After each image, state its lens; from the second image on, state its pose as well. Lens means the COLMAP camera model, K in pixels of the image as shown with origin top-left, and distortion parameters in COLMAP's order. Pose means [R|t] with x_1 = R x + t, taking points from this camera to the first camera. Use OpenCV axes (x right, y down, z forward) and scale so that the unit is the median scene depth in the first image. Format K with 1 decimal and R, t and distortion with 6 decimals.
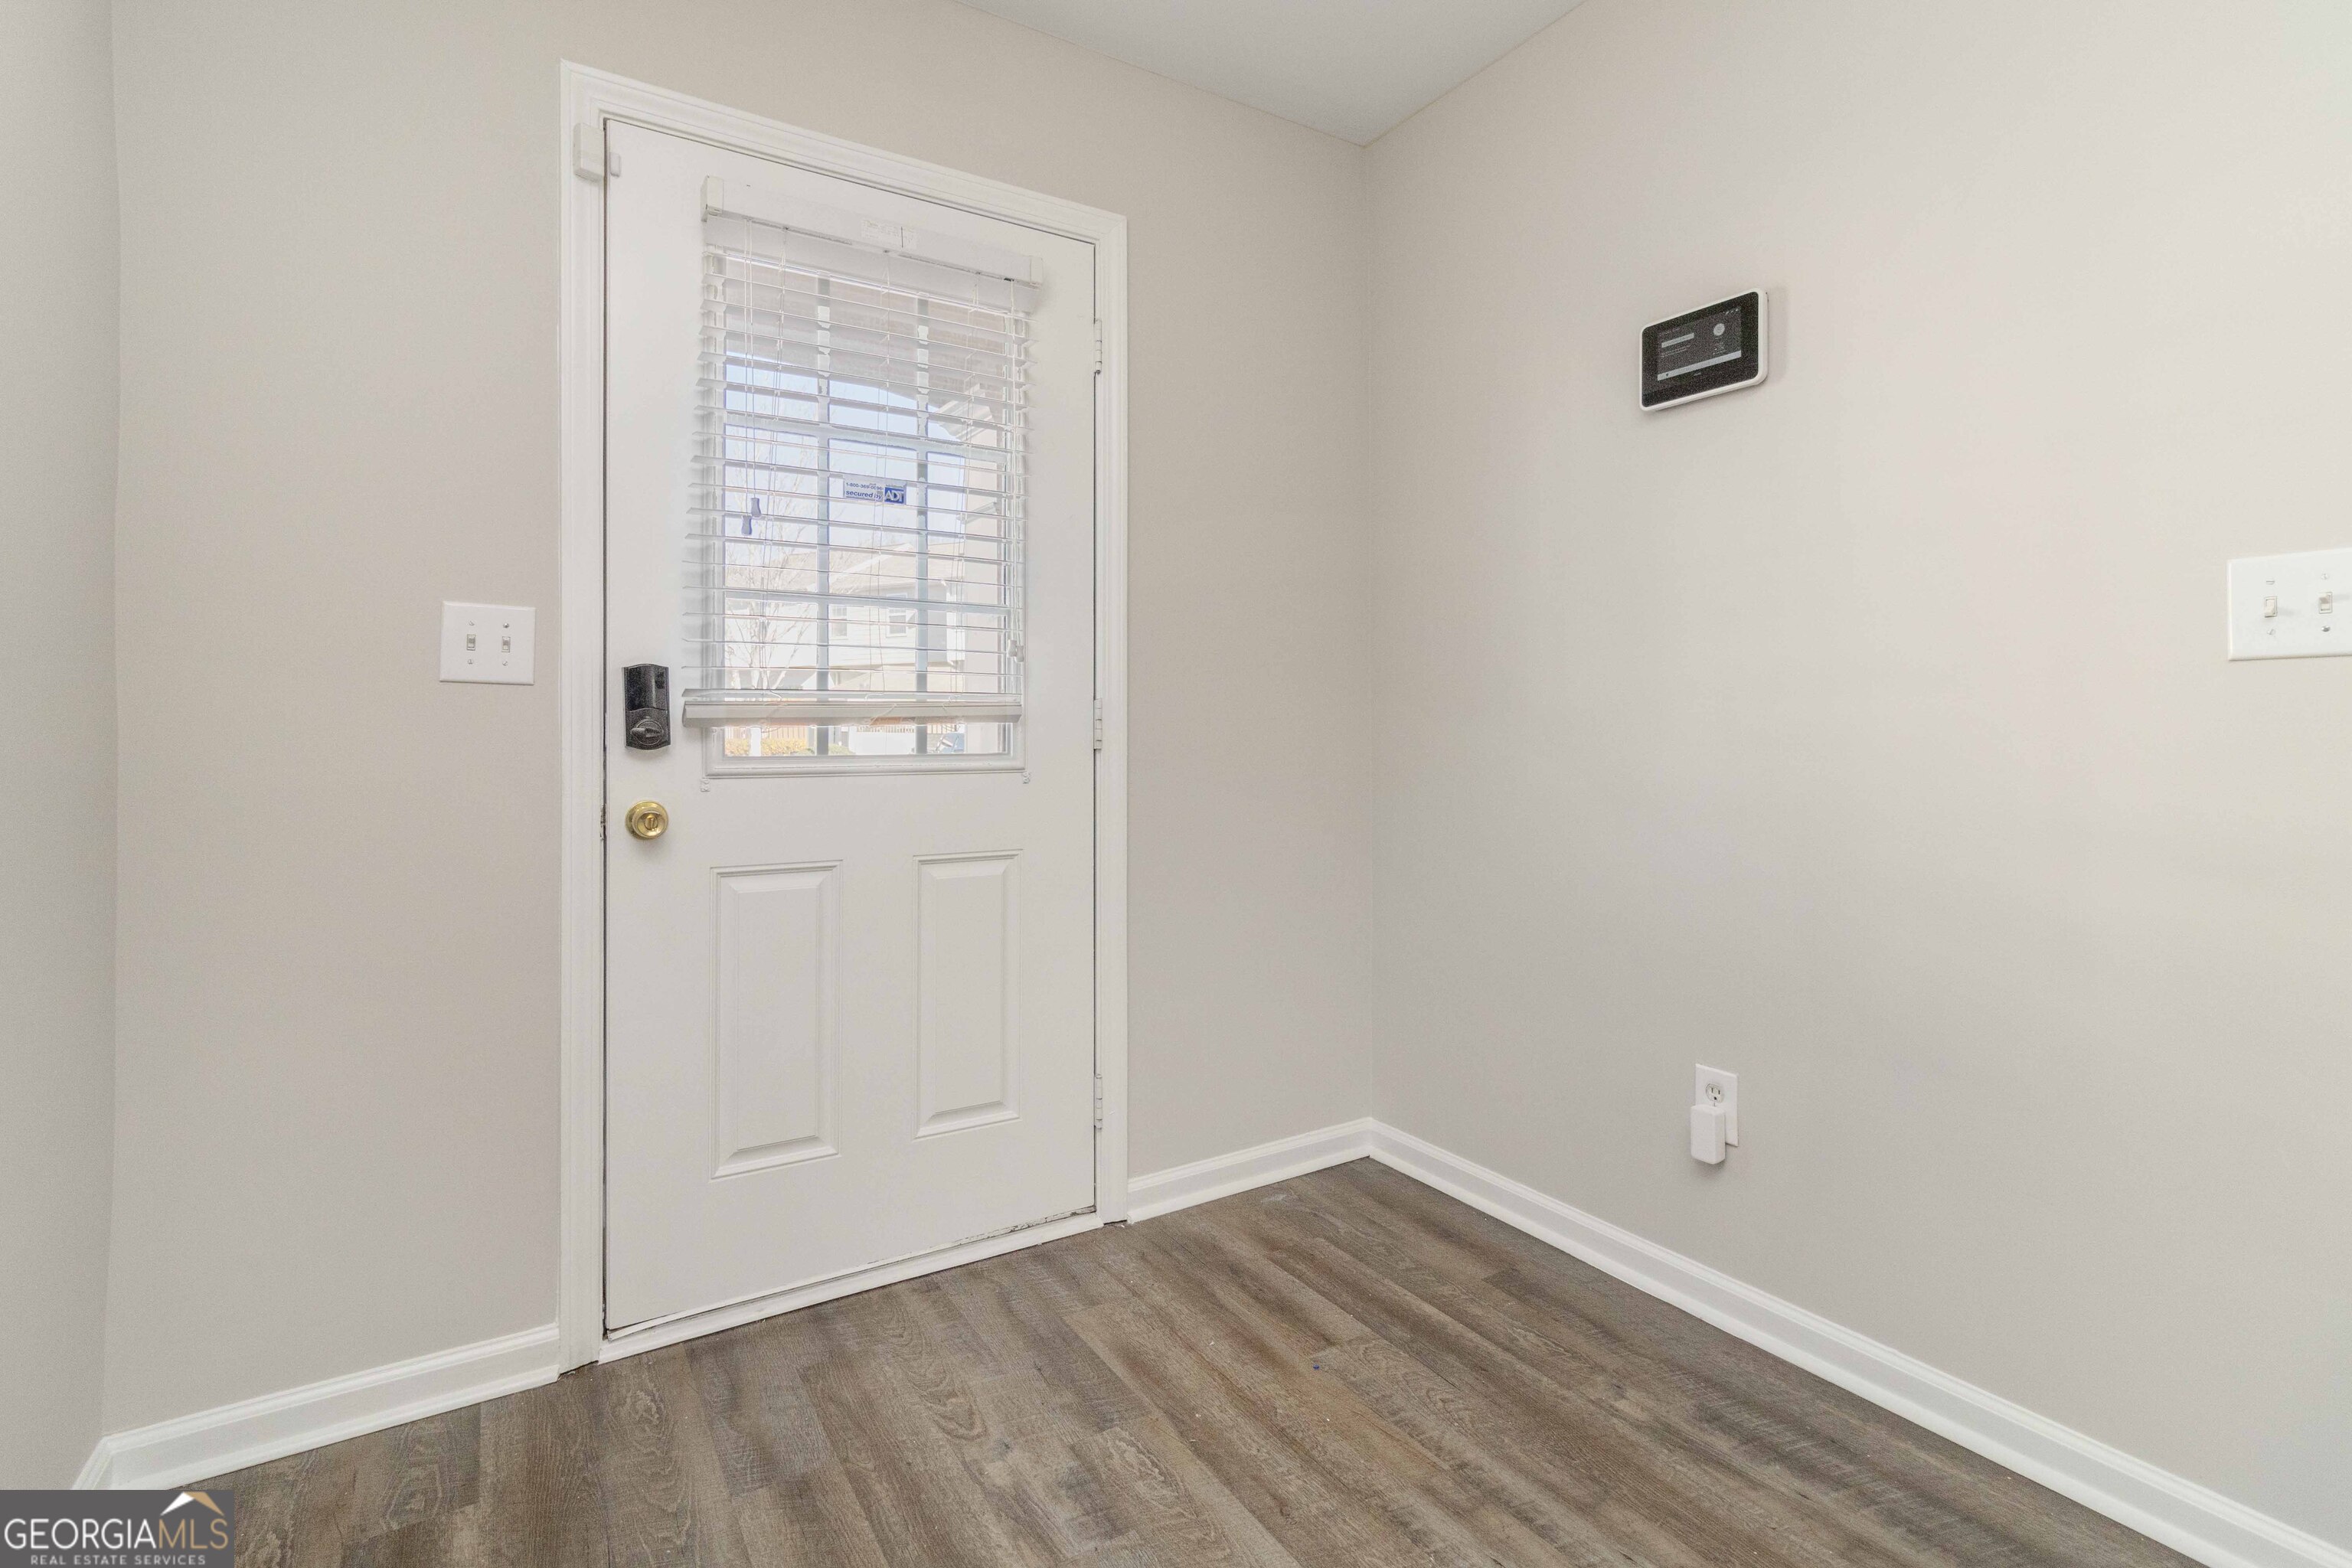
lens RADIAL K [[1100.8, 0, 1178.3], [0, 1100.8, 720.4], [0, 0, 1]] dist [0.001685, -0.000871]
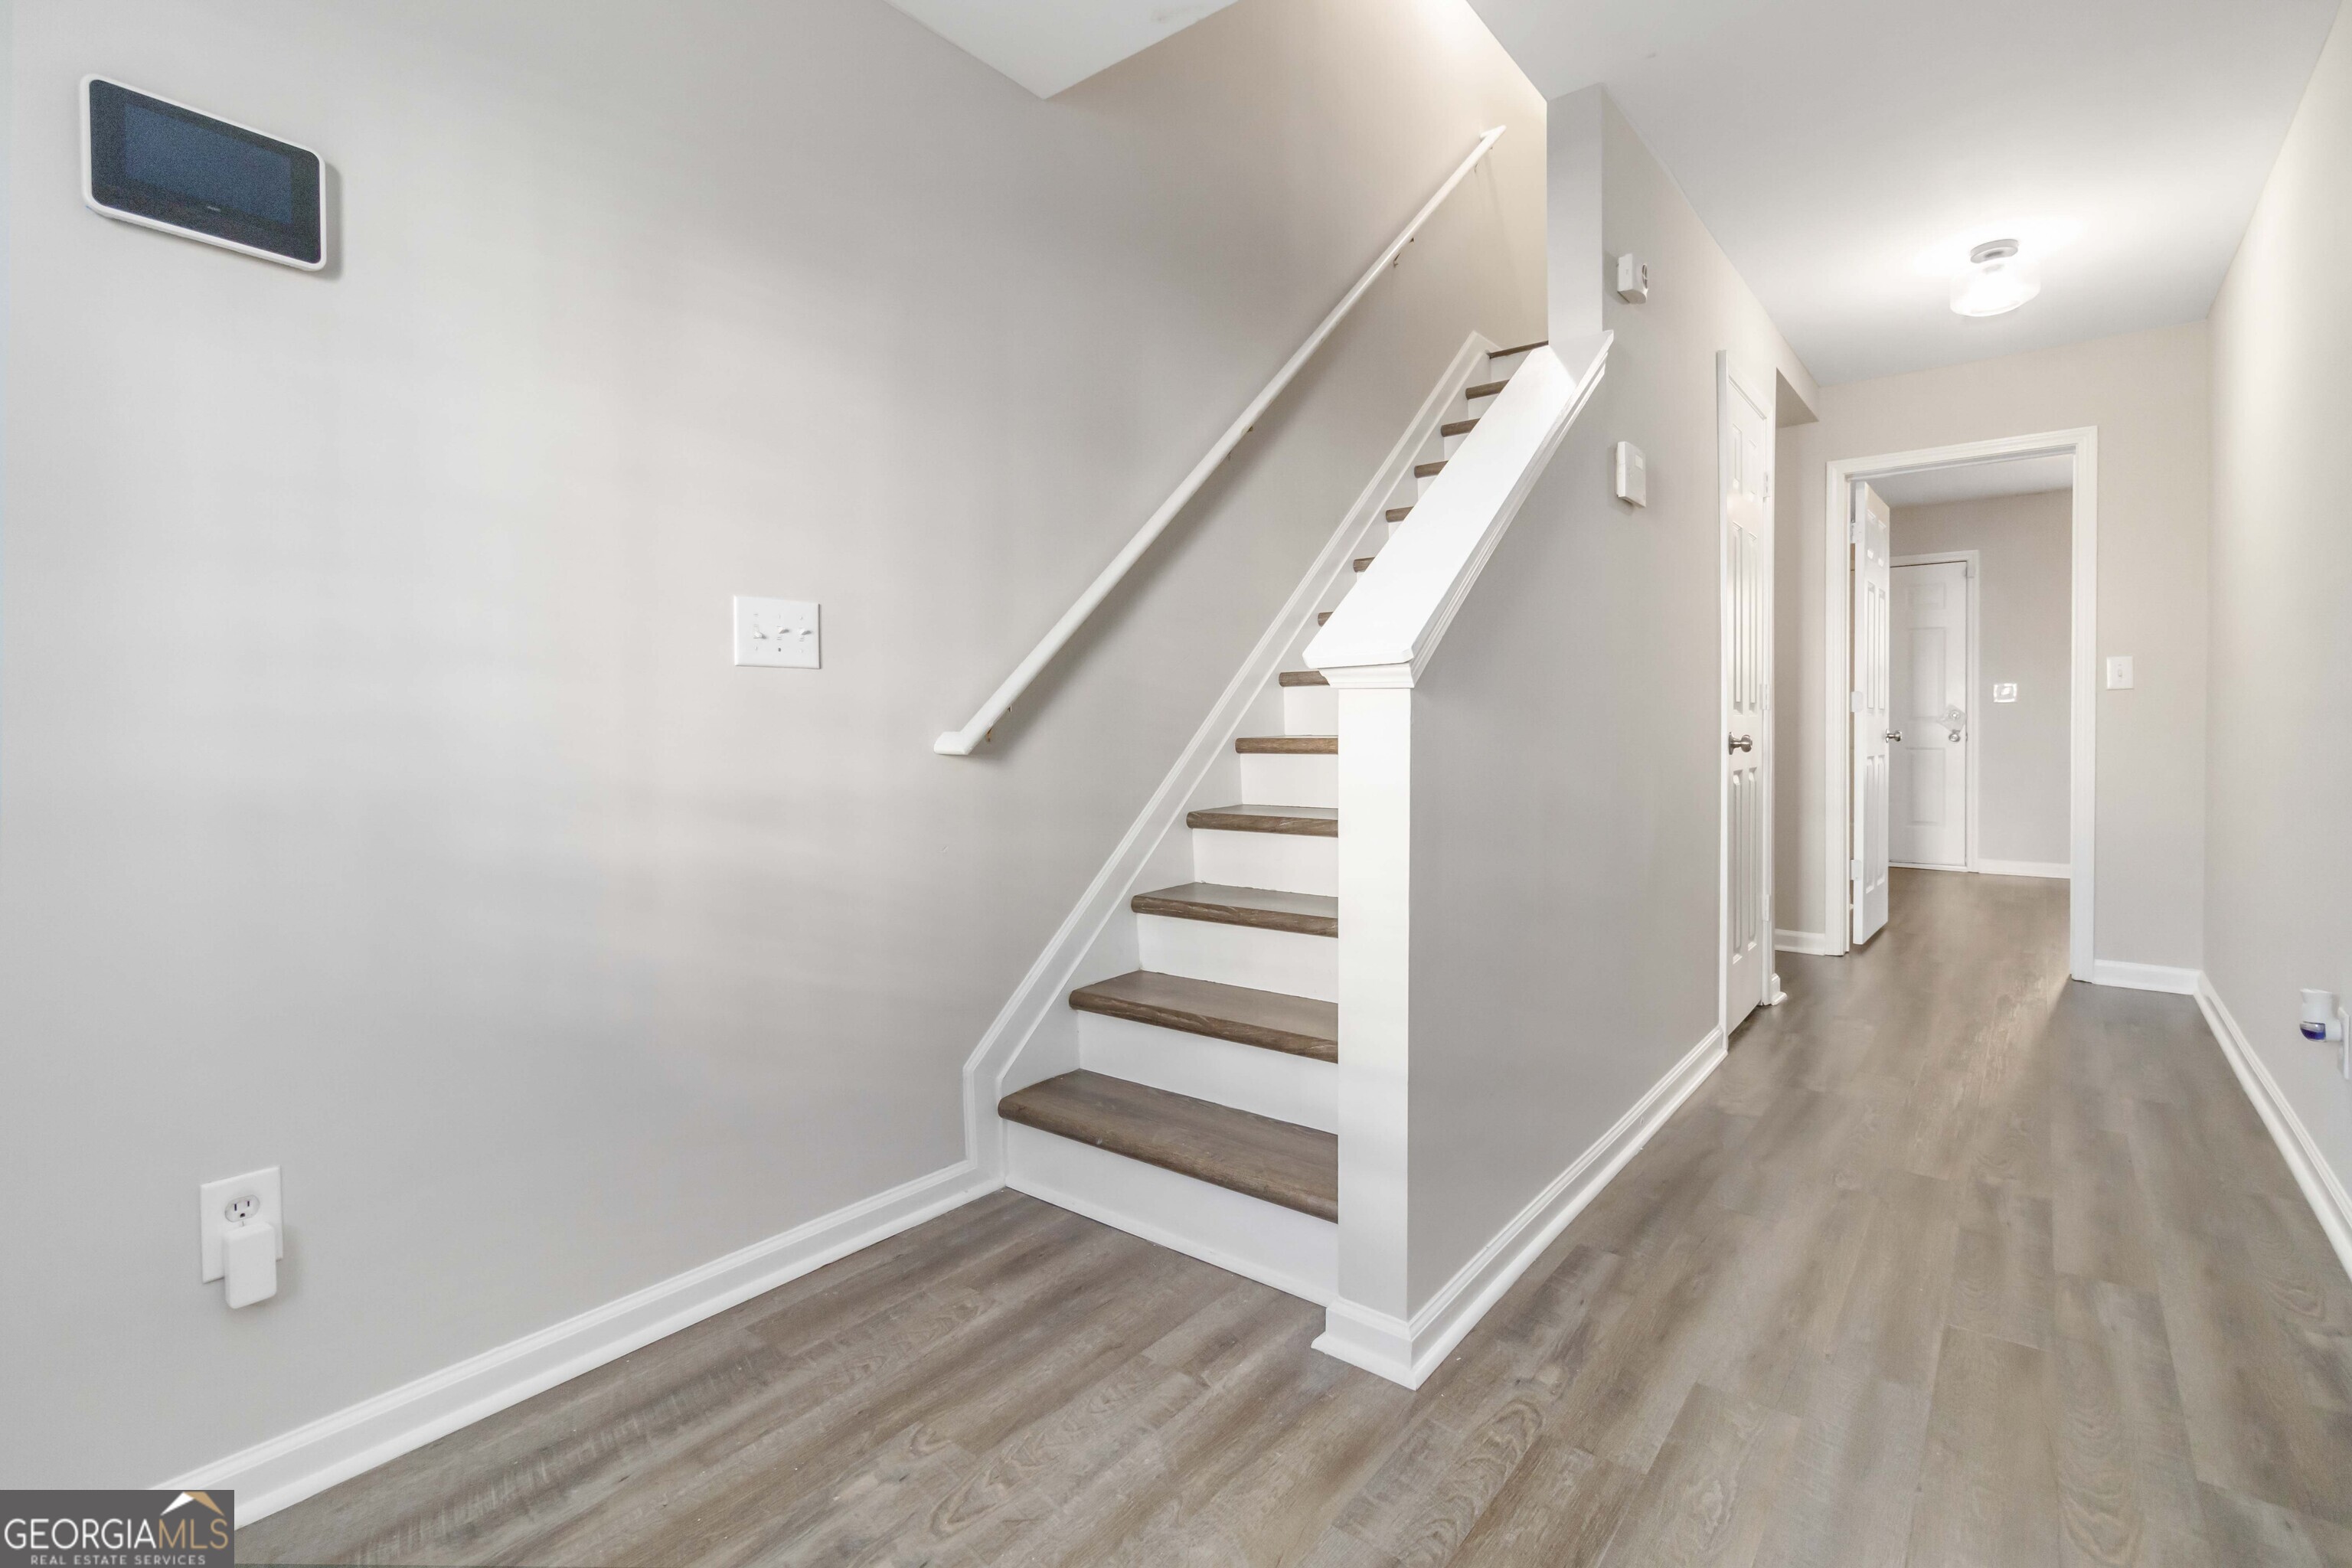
lens RADIAL K [[1100.8, 0, 1178.3], [0, 1100.8, 720.4], [0, 0, 1]] dist [0.001685, -0.000871]
pose [[-0.345474, -0.001482, 0.938427, -0.489819], [-0.008788, 0.999960, -0.001656, 0.010965], [-0.938387, -0.008819, -0.345473, 0.791539]]
